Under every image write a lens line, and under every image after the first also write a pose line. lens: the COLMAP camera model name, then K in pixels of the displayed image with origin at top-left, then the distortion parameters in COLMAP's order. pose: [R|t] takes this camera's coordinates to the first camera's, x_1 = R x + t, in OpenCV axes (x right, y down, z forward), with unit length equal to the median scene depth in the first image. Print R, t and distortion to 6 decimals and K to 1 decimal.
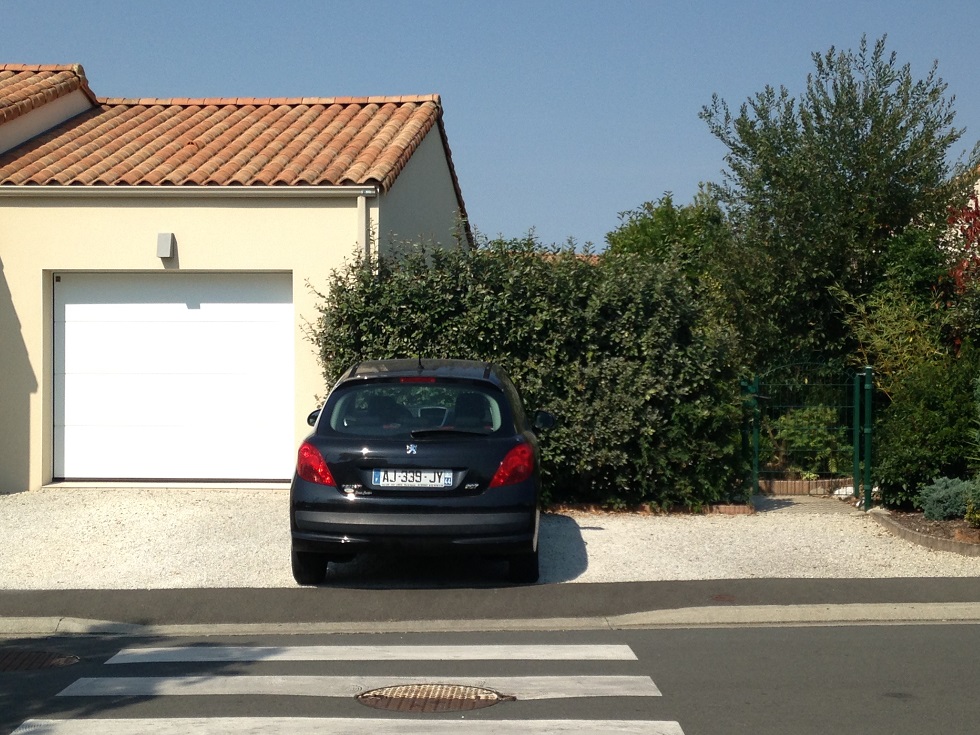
lens RADIAL K [[953.4, 0, 491.6], [0, 953.4, 371.3], [0, 0, 1]] dist [-0.017659, 0.000000]
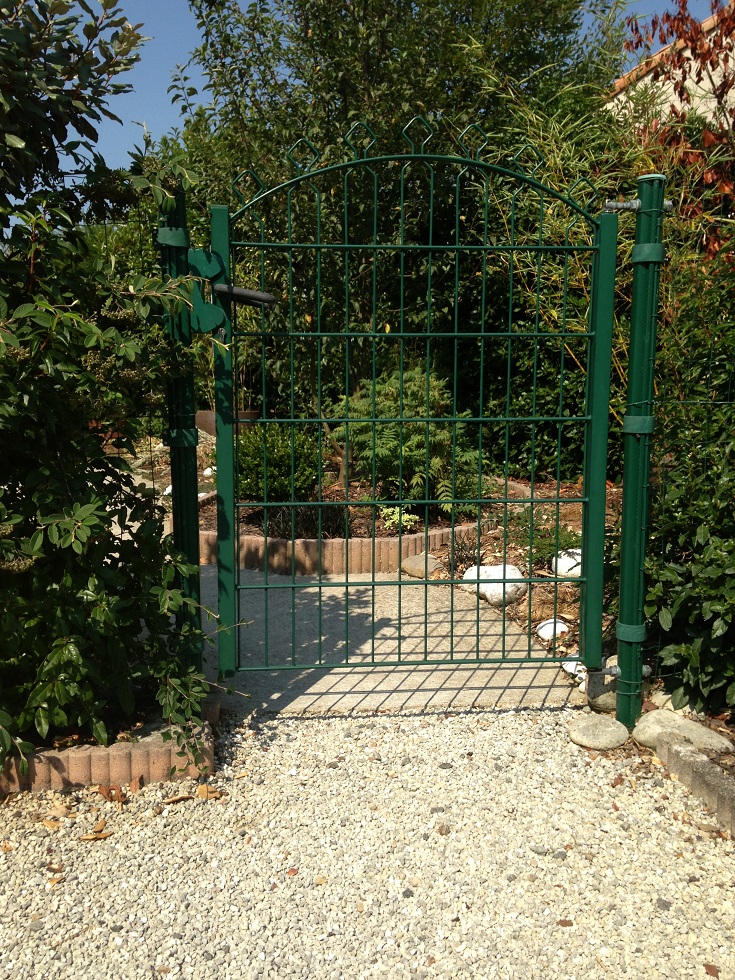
lens RADIAL K [[953.4, 0, 368.2], [0, 953.4, 490.2], [0, 0, 1]] dist [-0.017659, 0.000000]
pose [[0.951751, -0.043214, 0.303814, 0.173055], [0.004858, 0.992033, 0.125885, 0.035949], [-0.306834, -0.118336, 0.944378, 0.548338]]
